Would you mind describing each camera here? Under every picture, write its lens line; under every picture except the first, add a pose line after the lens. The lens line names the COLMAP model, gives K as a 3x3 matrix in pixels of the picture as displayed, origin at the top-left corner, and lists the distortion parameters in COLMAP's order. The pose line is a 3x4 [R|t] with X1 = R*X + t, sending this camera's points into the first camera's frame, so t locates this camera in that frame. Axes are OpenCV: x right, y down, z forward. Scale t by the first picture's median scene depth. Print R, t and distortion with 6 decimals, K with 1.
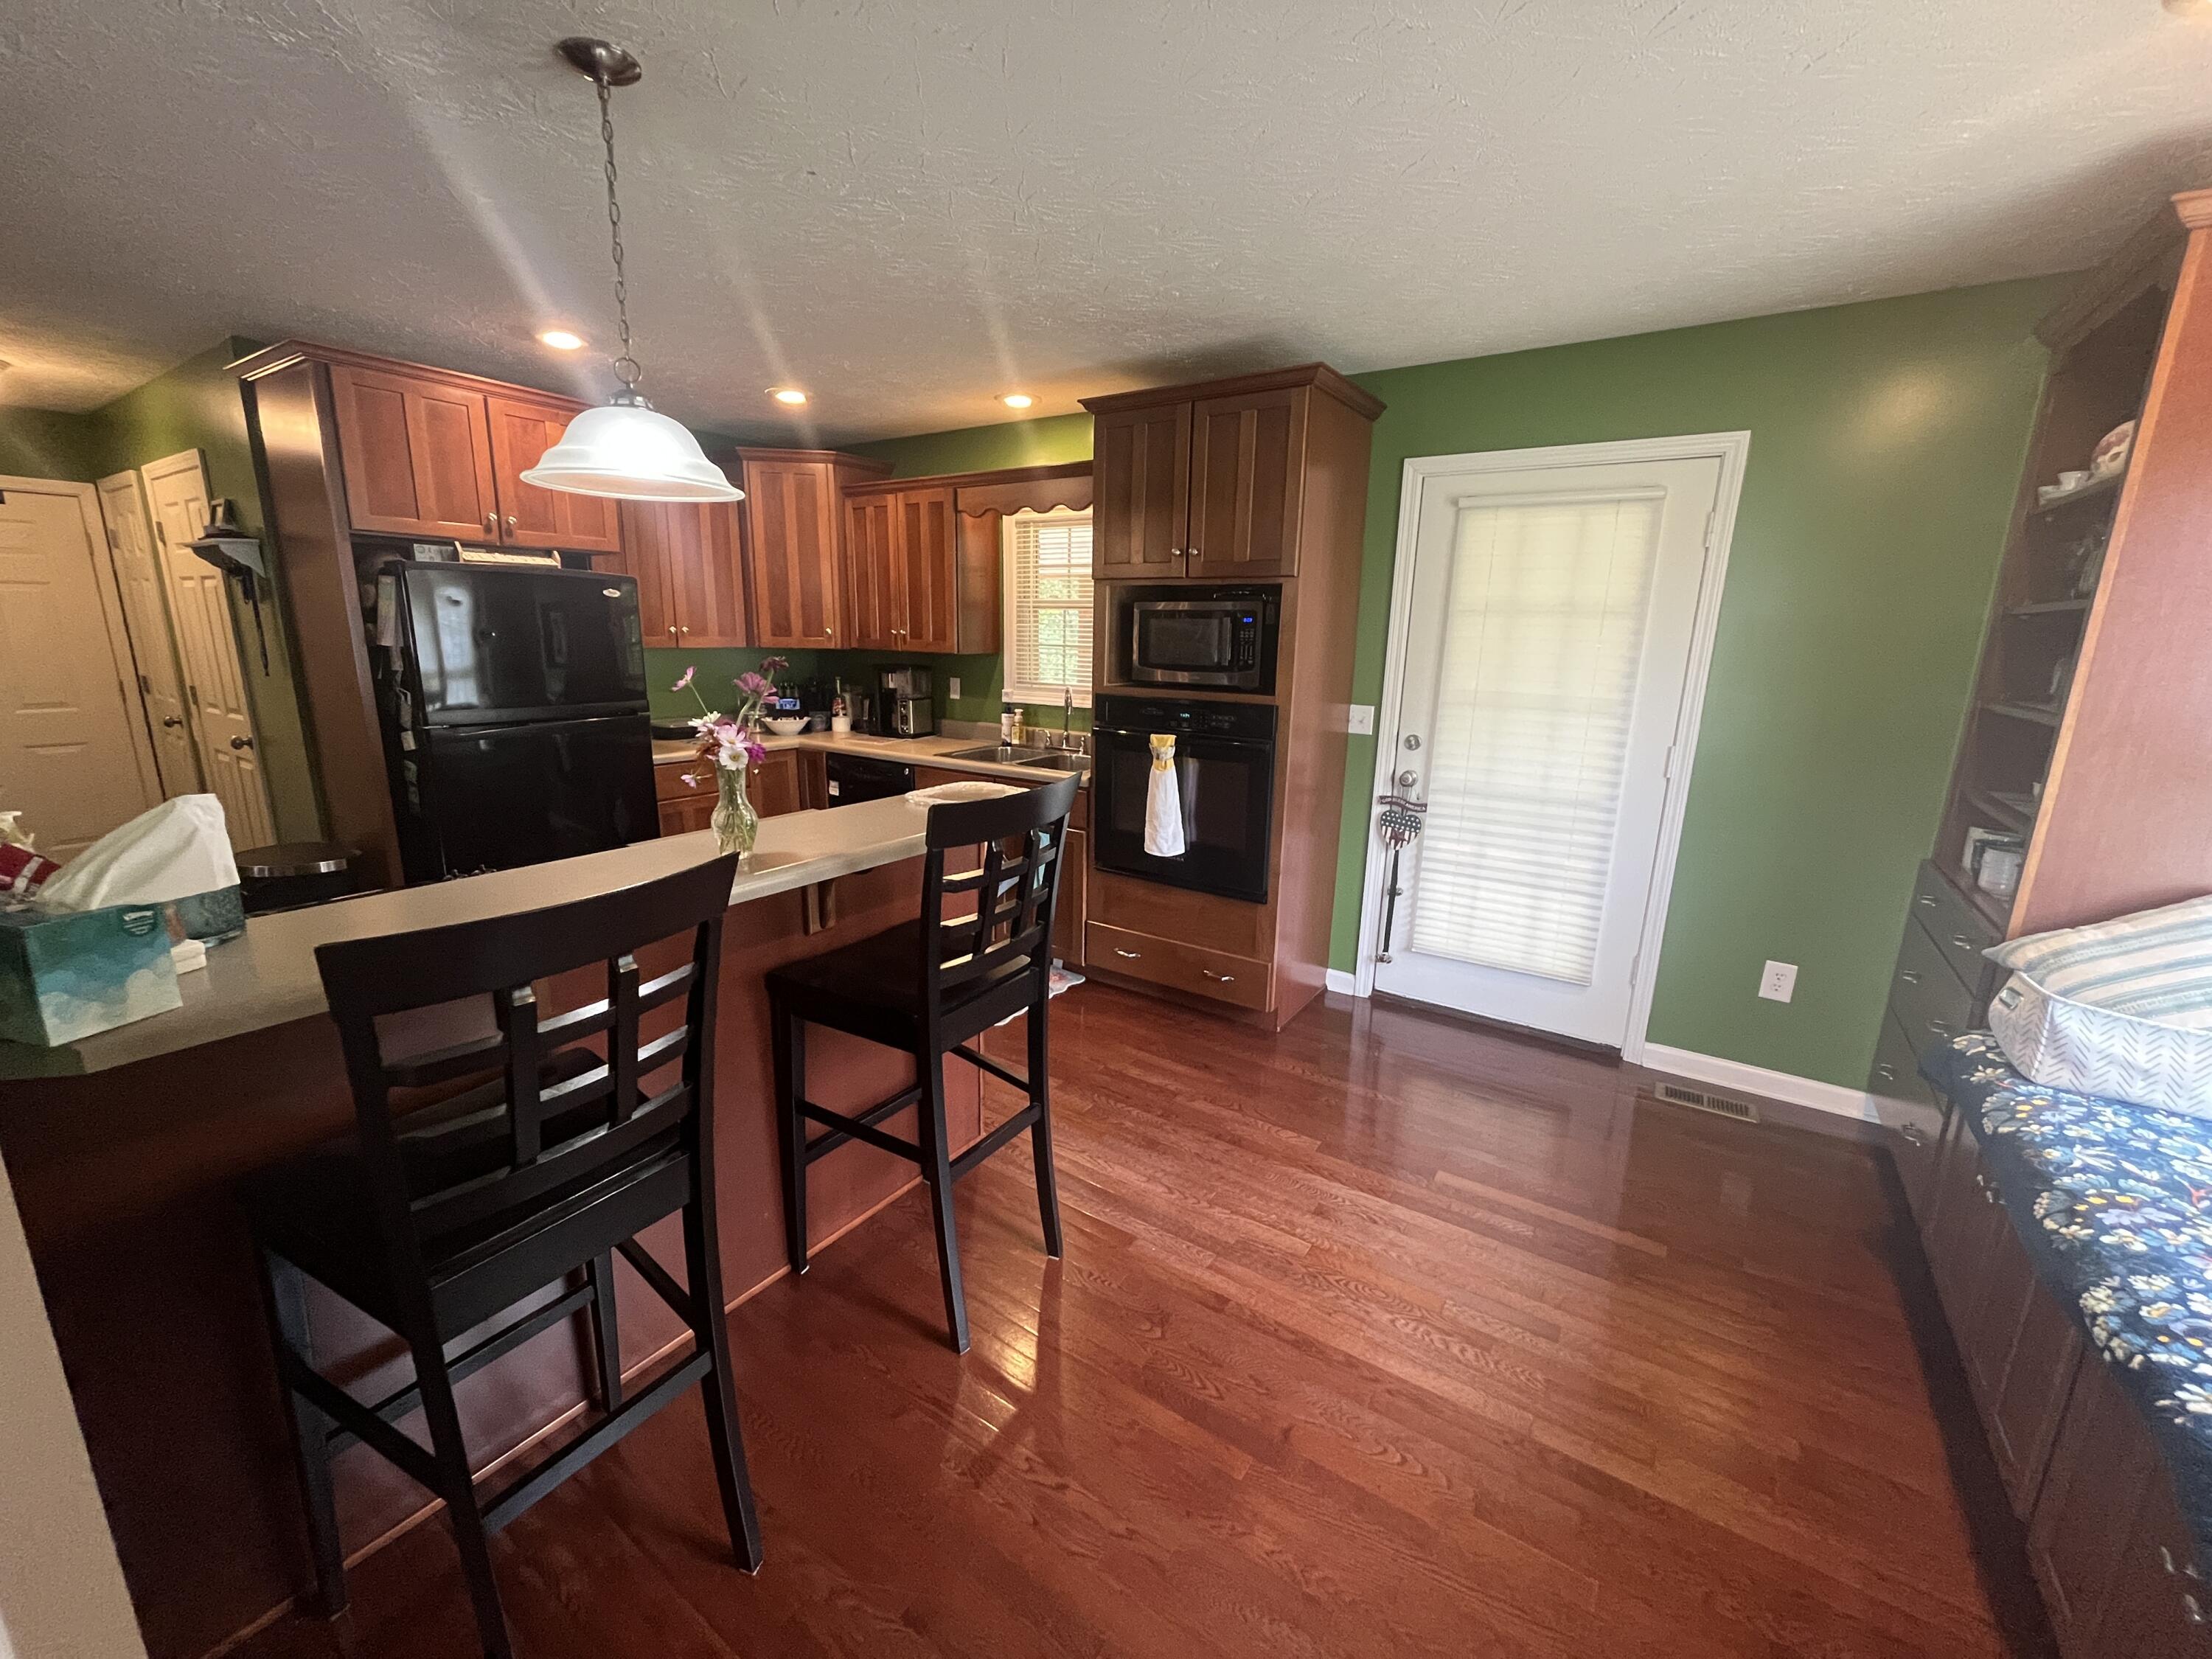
lens RADIAL K [[891.7, 0, 1099.6], [0, 891.7, 830.2], [0, 0, 1]] dist [0.000083, -0.000941]
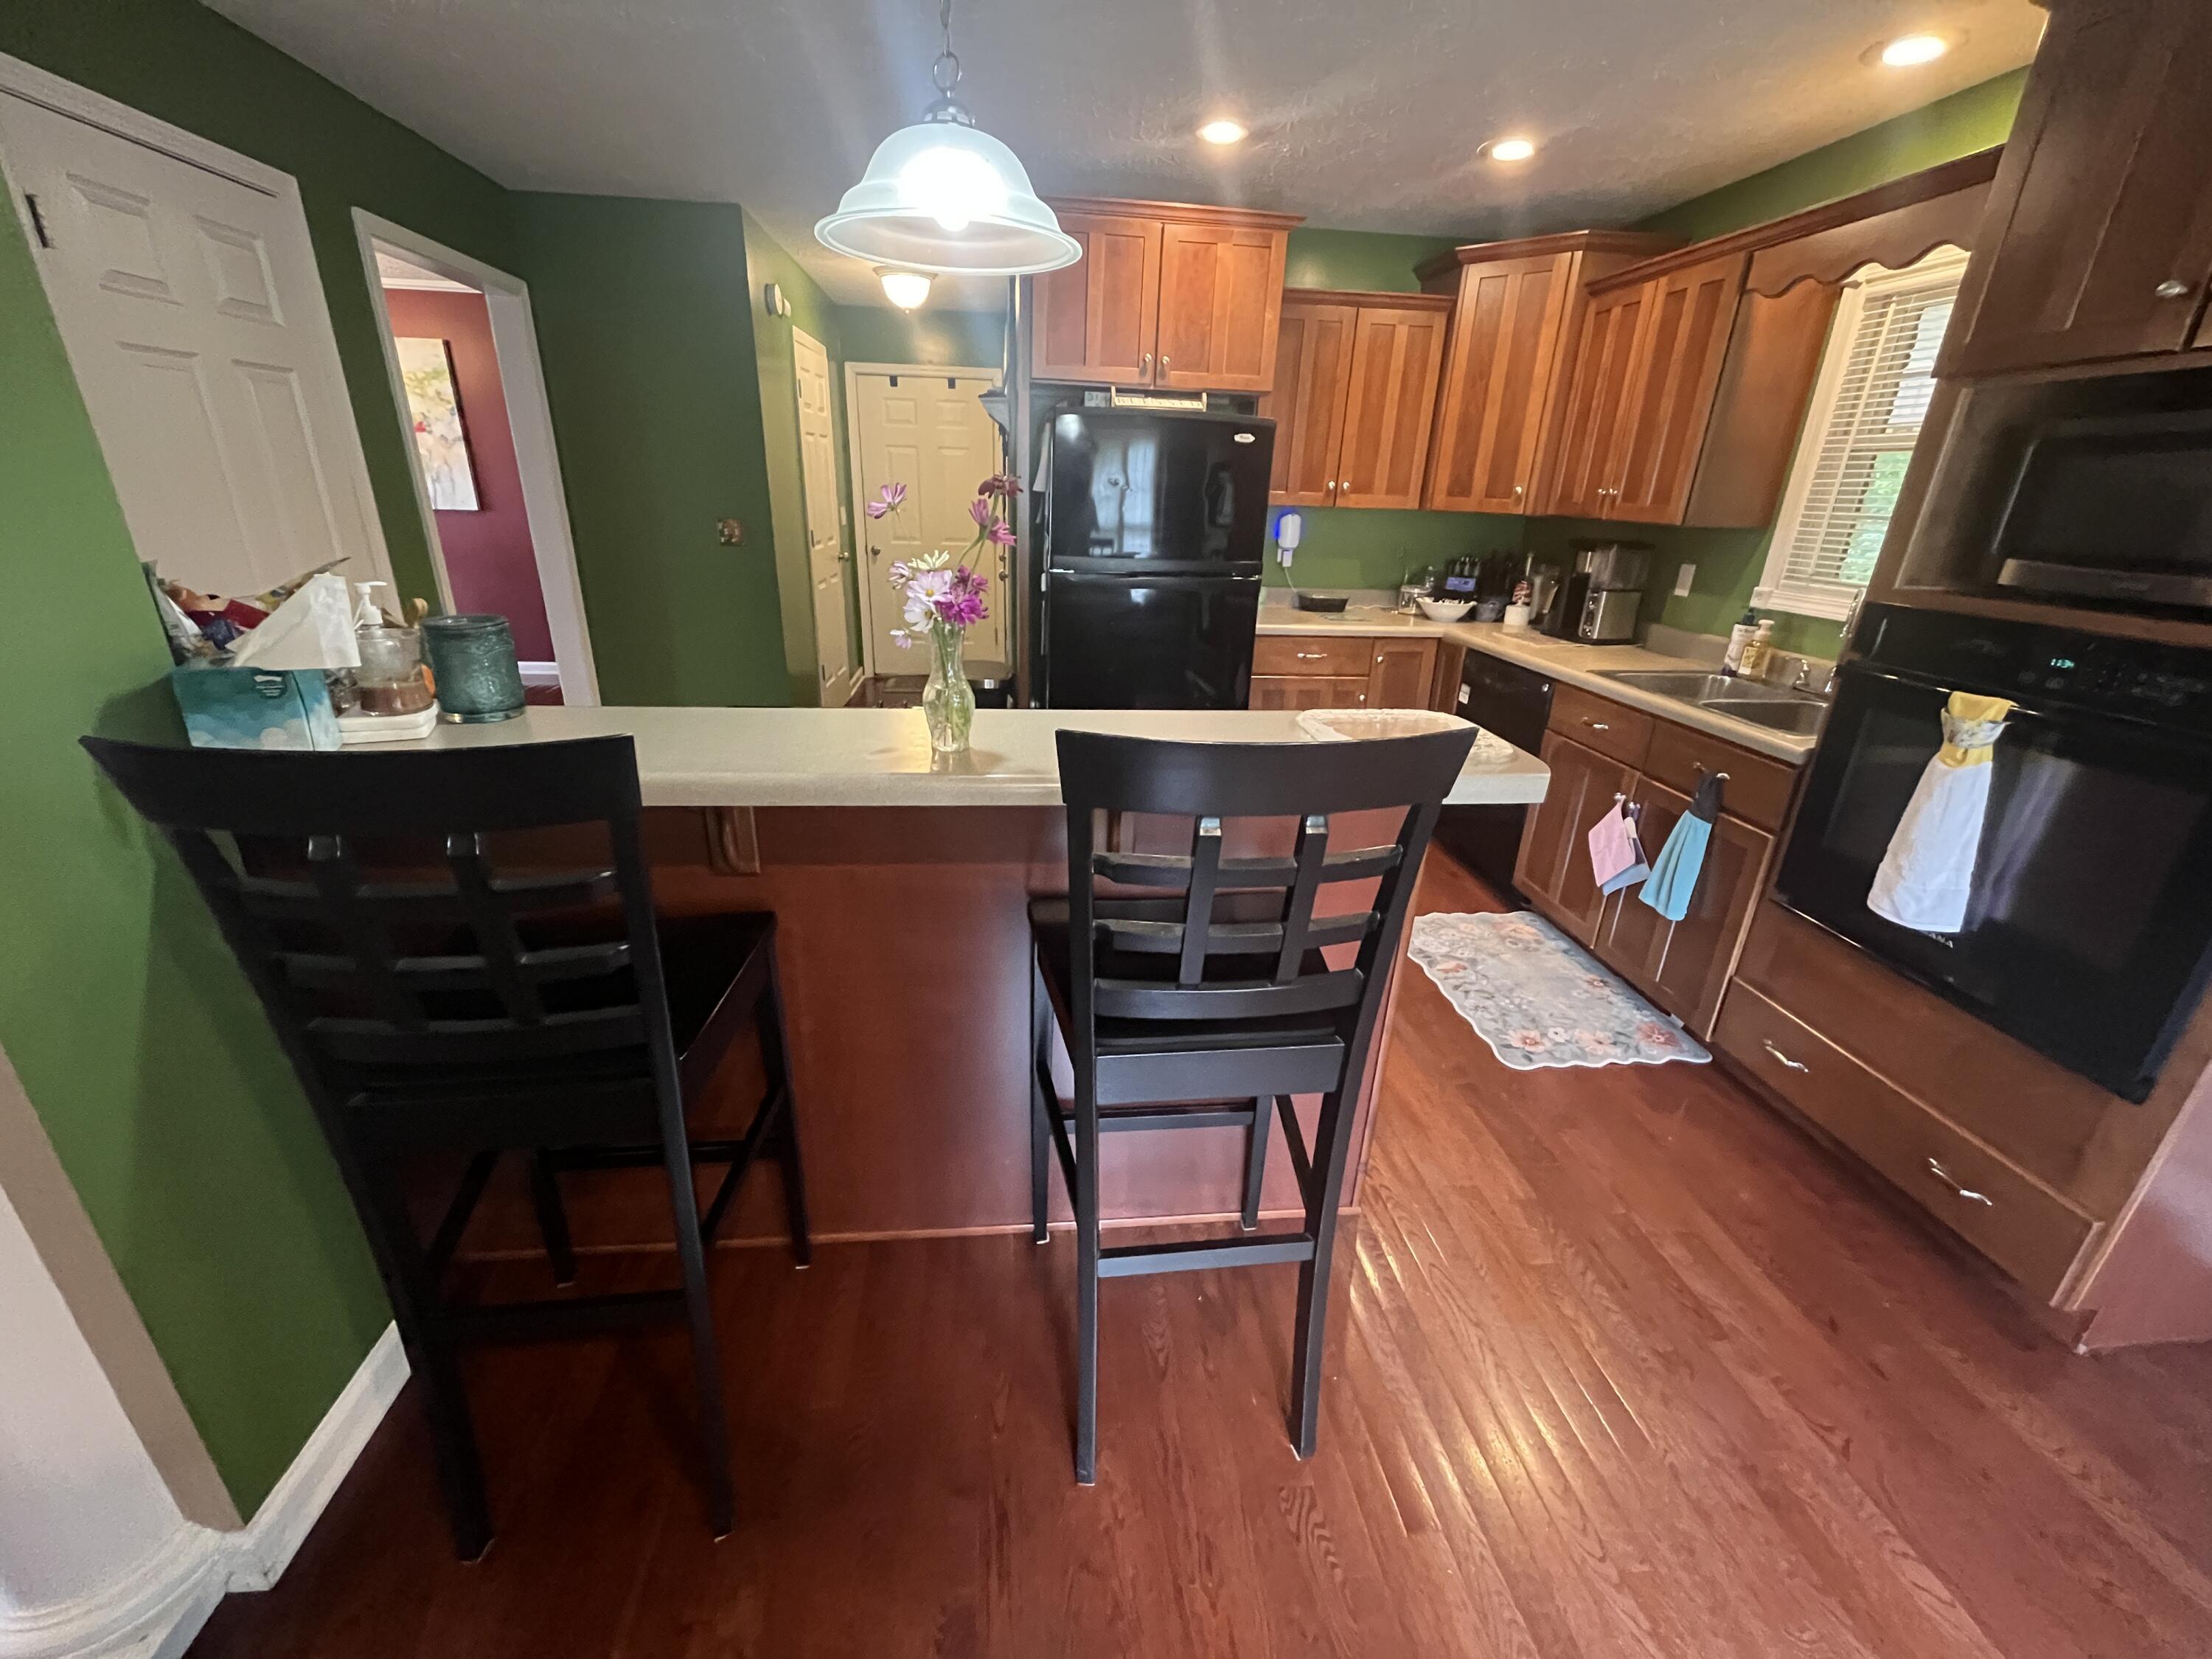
lens RADIAL K [[891.7, 0, 1104.6], [0, 891.7, 831.3], [0, 0, 1]] dist [0.000083, -0.000941]
pose [[0.645140, 0.279999, -0.710911, 0.121603], [-0.189557, 0.959999, 0.206084, -0.041449], [0.740177, 0.001806, 0.672410, 0.283914]]
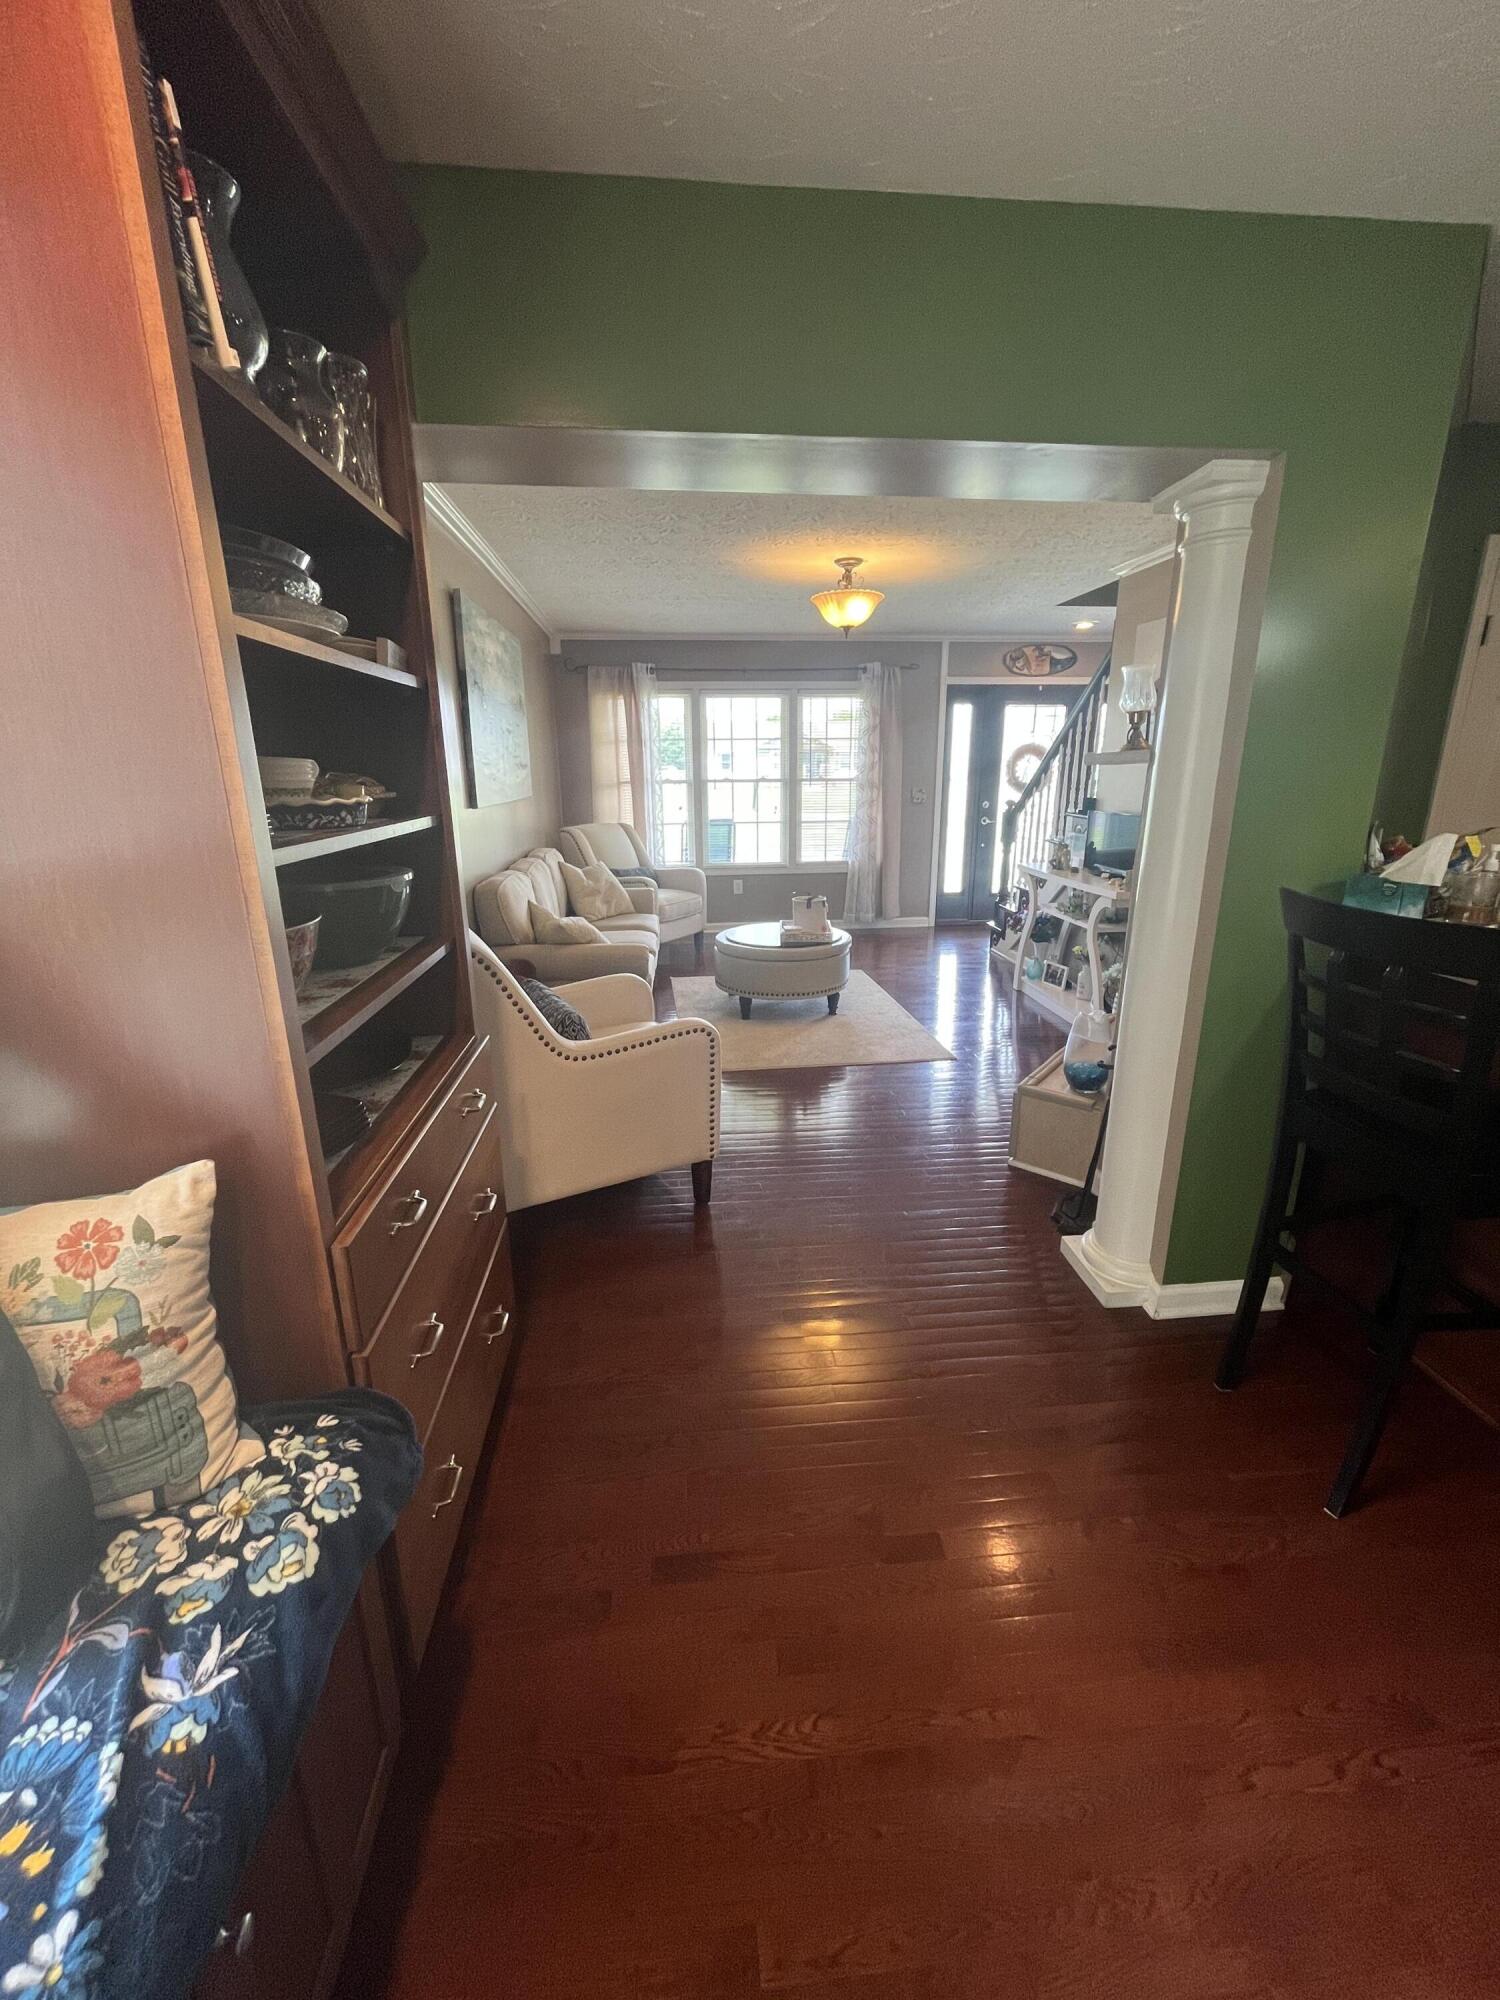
lens RADIAL K [[806.2, 0, 750.1], [0, 806.2, 995.7], [0, 0, 1]] dist [0.000083, -0.000941]
pose [[-0.767069, 0.161020, -0.621030, 0.332782], [-0.155011, 0.892798, 0.422946, -0.062819], [0.622557, 0.420696, -0.659877, 0.388906]]
